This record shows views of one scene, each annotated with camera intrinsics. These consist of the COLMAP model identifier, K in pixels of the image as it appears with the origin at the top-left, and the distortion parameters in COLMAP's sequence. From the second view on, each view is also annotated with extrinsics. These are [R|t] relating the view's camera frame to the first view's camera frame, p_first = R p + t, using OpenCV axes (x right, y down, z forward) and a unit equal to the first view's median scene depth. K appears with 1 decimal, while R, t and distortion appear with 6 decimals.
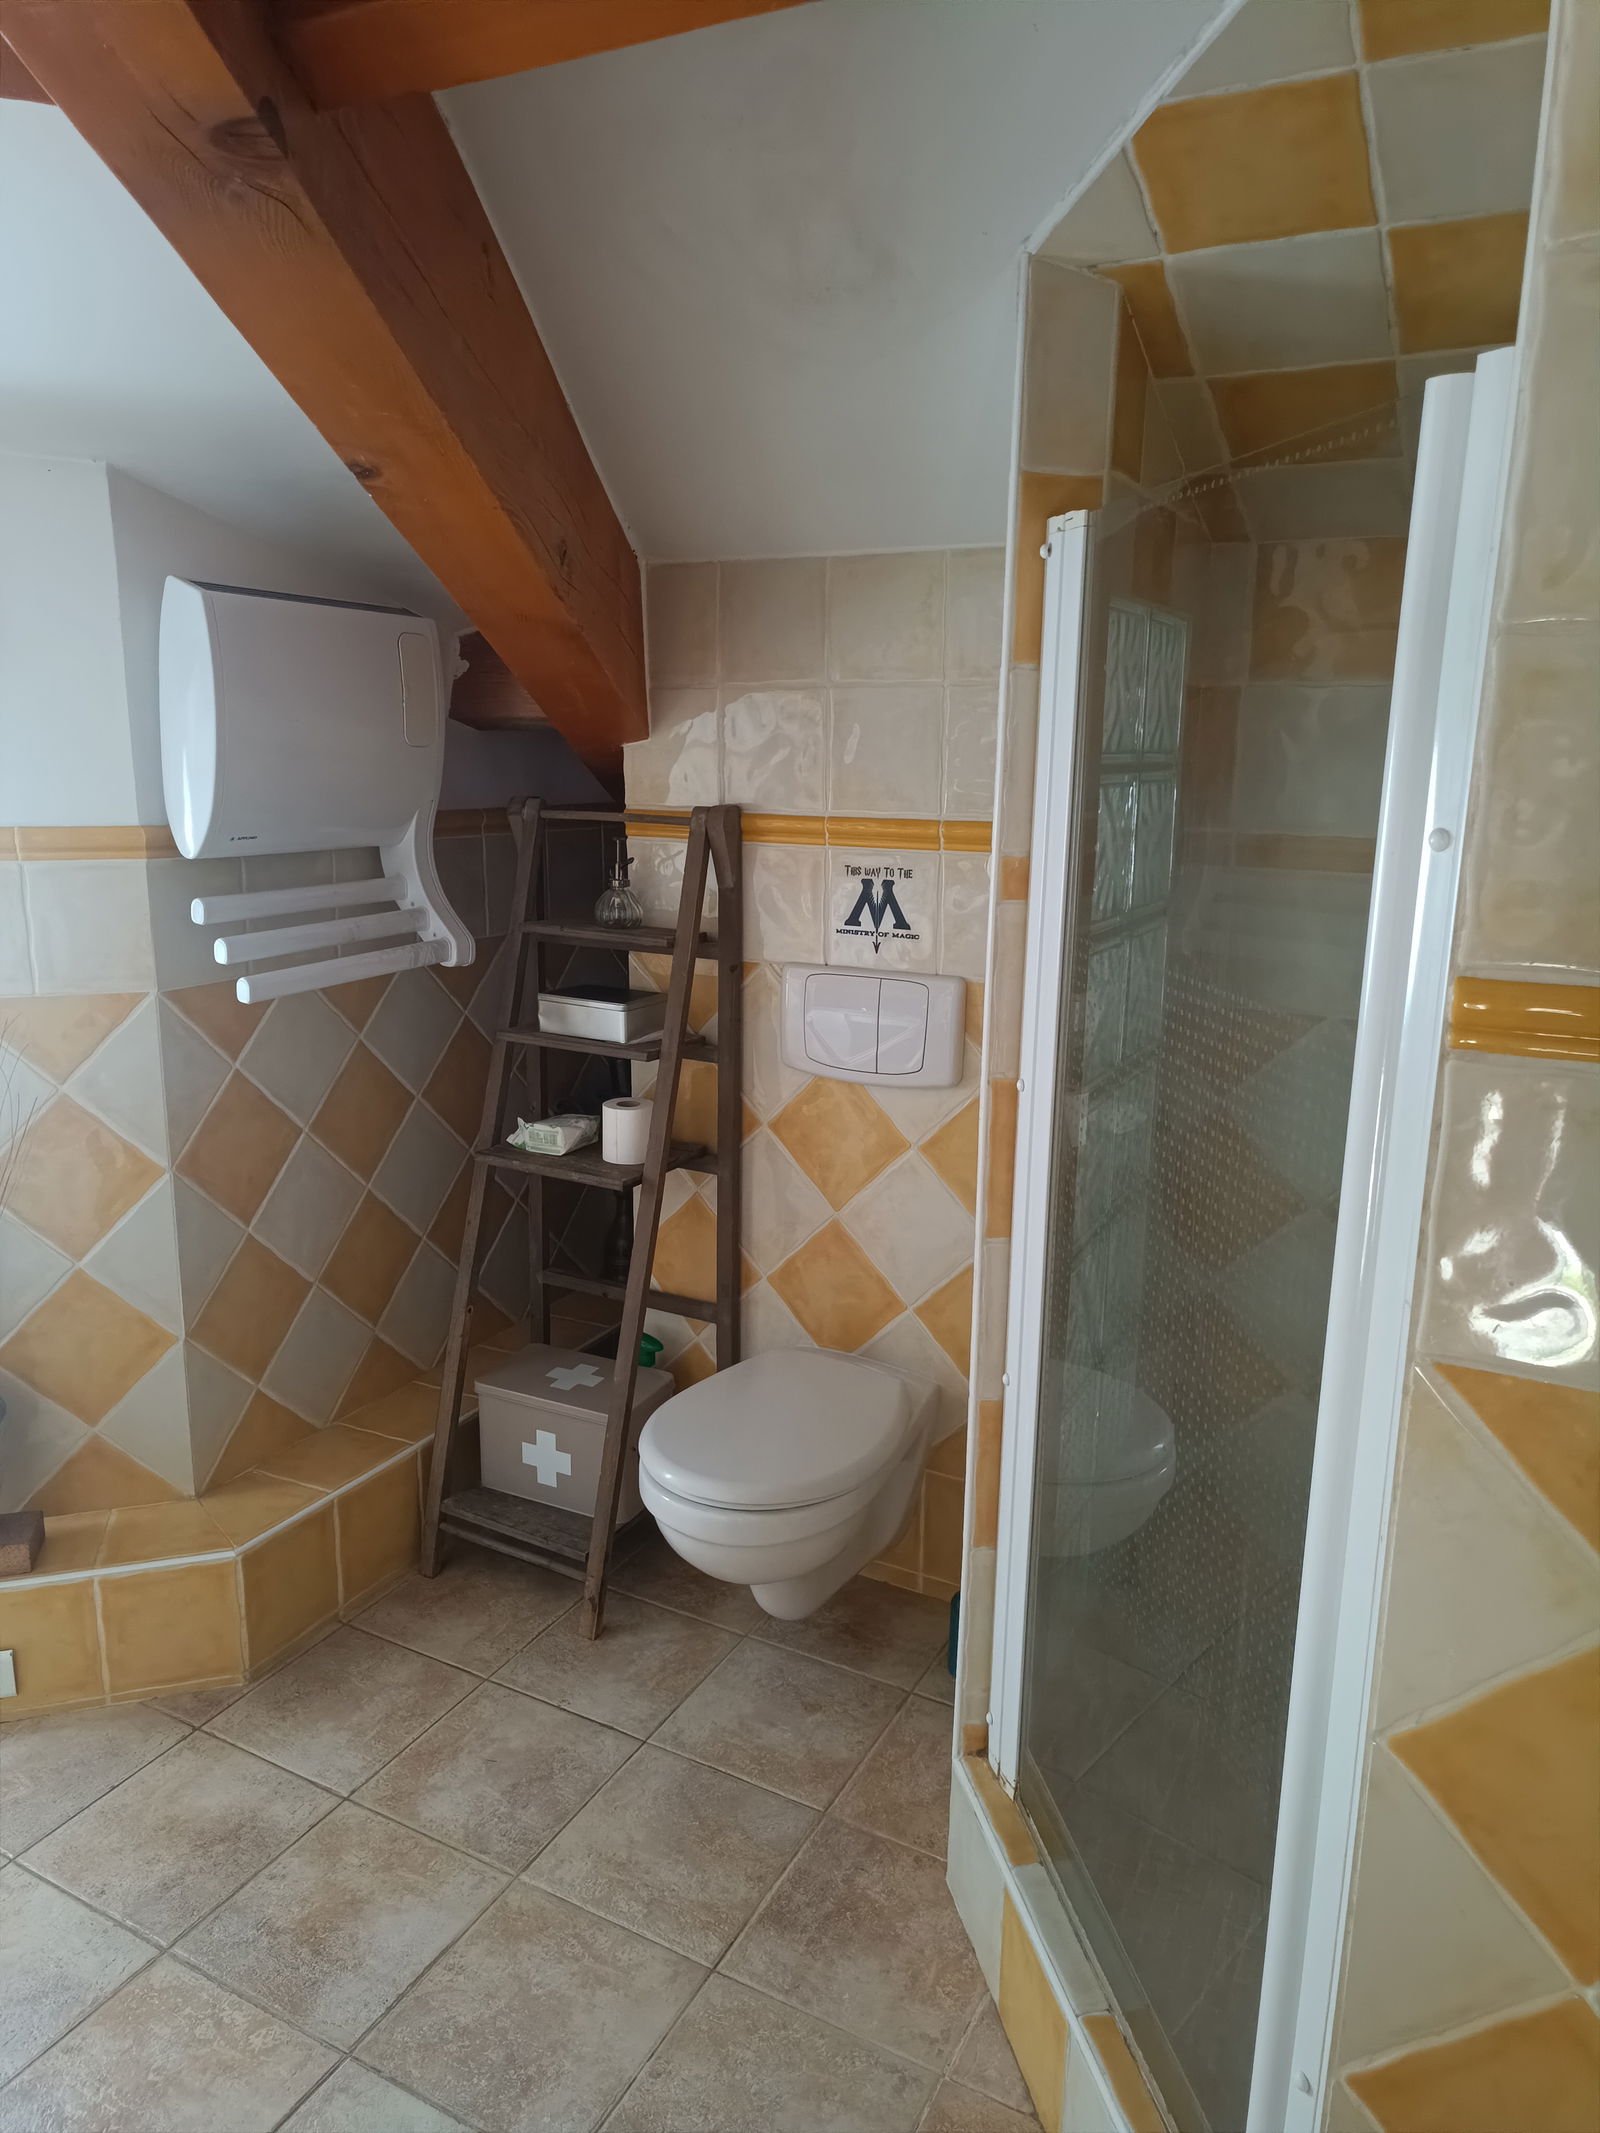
lens RADIAL K [[1478.4, 0, 790.7], [0, 1478.4, 1062.4], [0, 0, 1]] dist [0.023103, -0.027476]
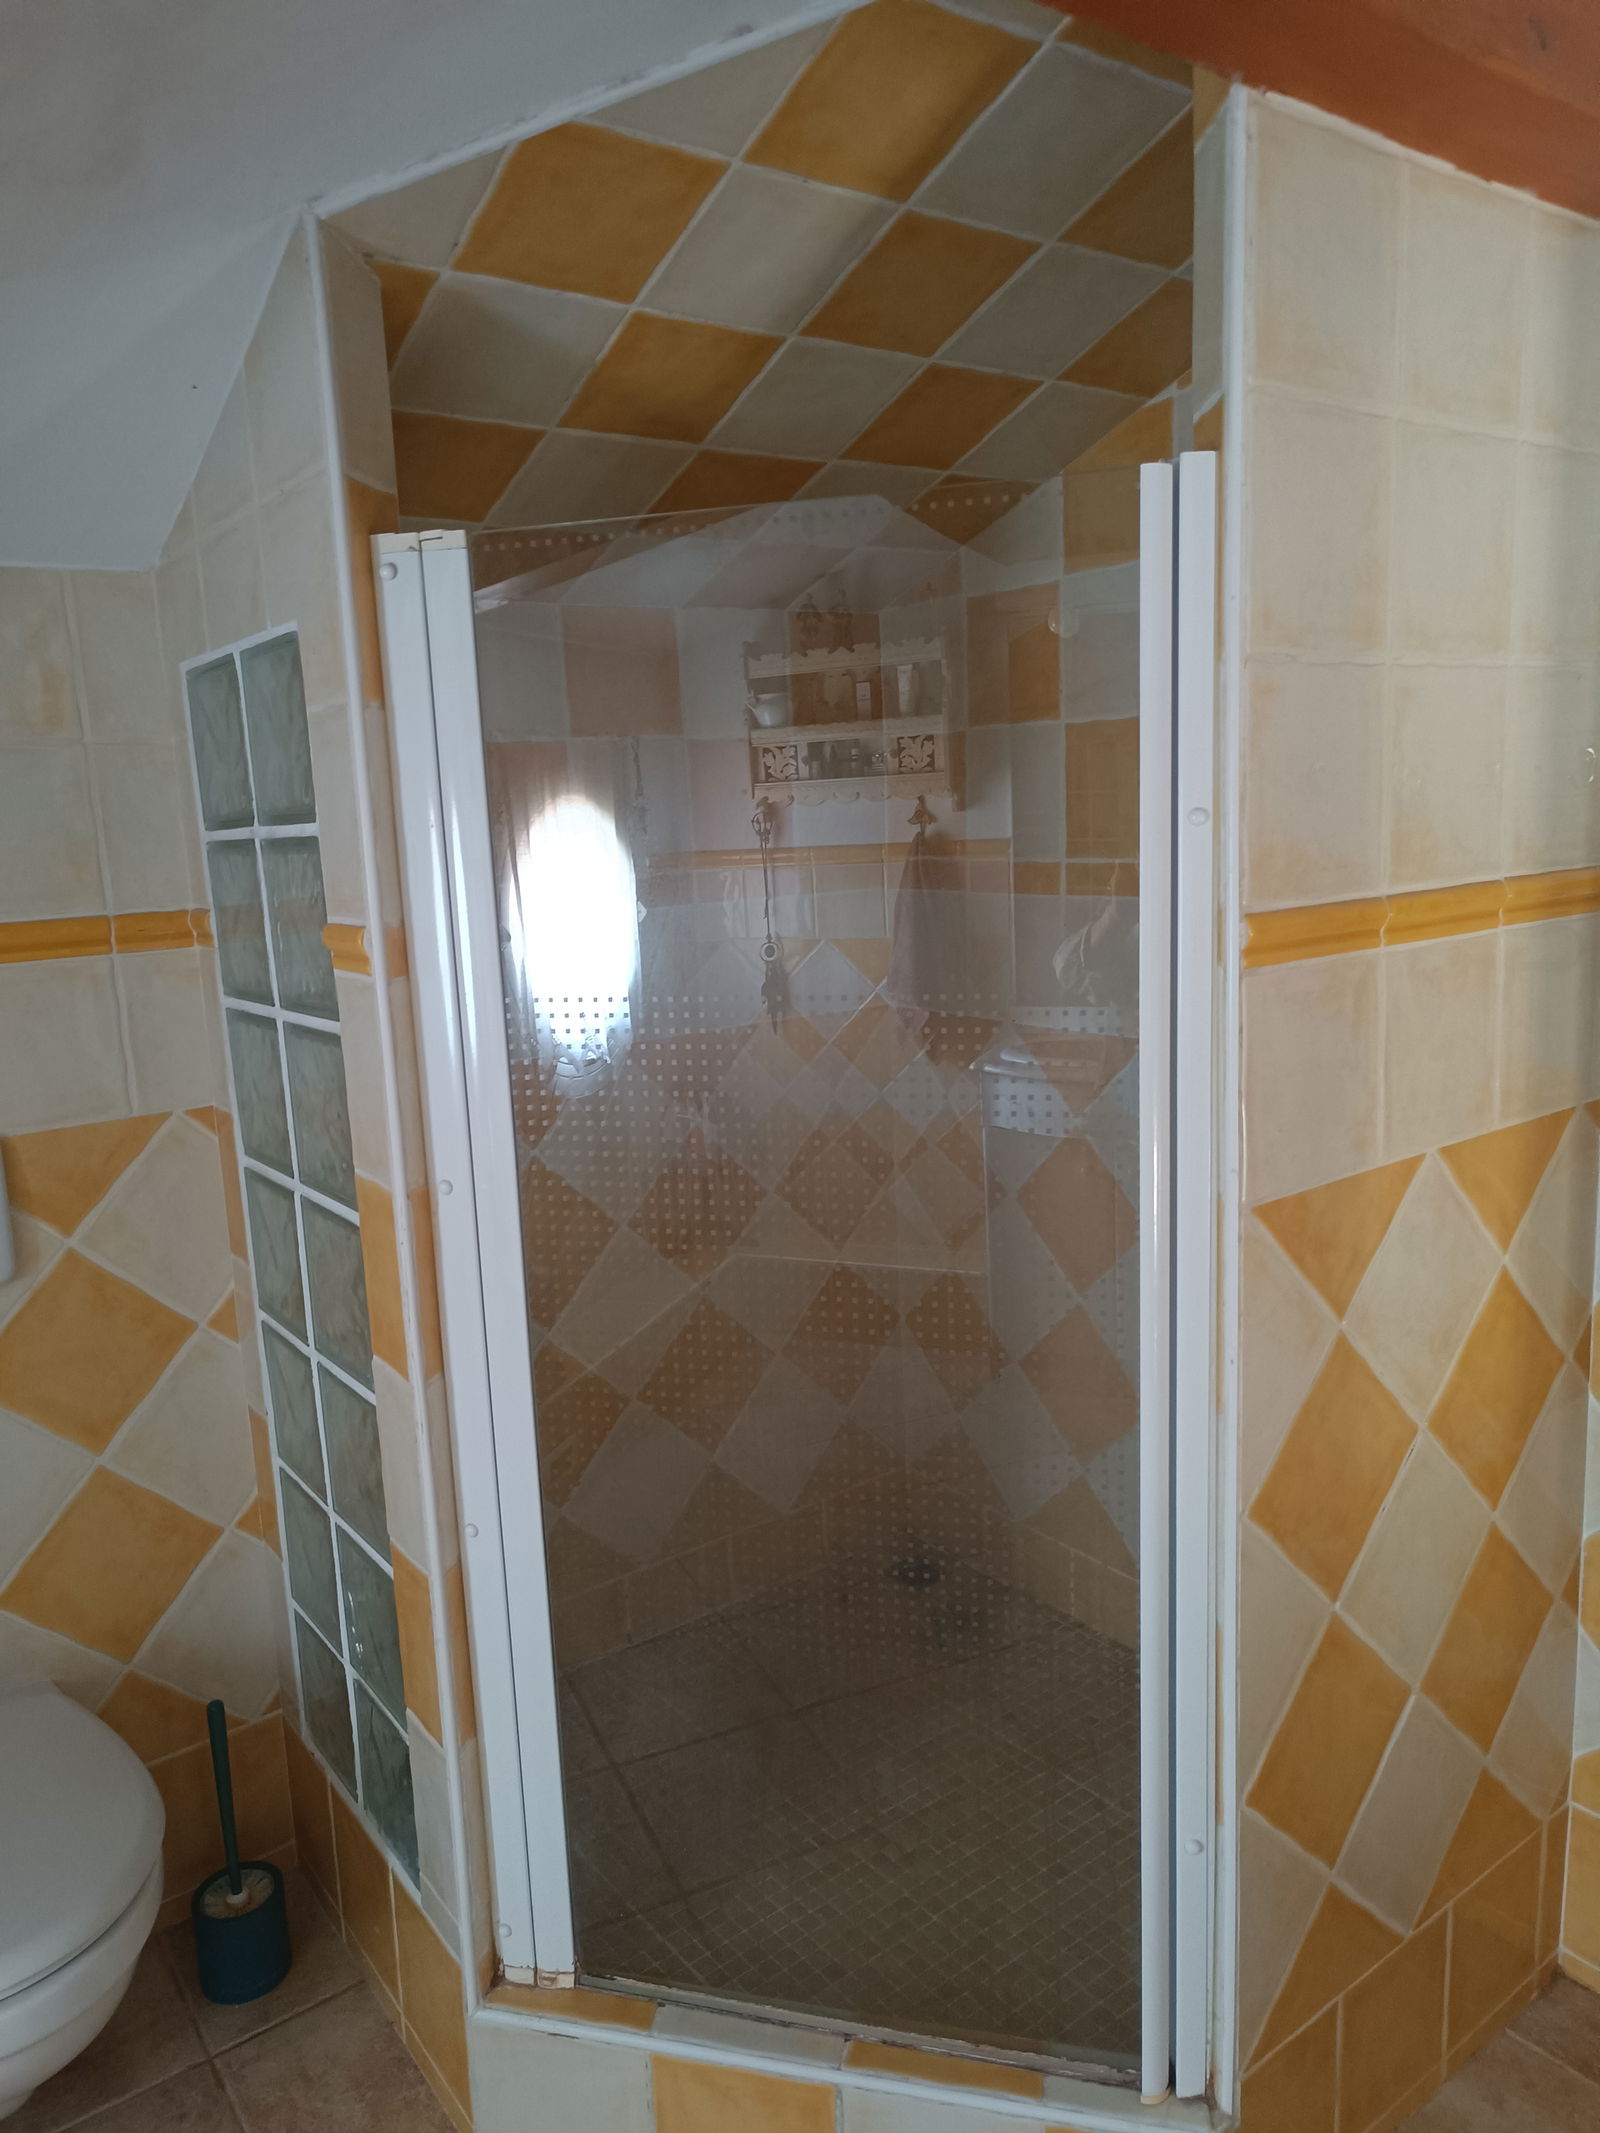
lens RADIAL K [[1461.9, 0, 800.0], [0, 1461.9, 1066.5], [0, 0, 1]] dist [0.031018, -0.022511]
pose [[0.425941, -0.185068, 0.885621, -0.590954], [0.243622, 0.966162, 0.084728, -0.087182], [-0.871334, 0.179668, 0.456615, 0.493785]]
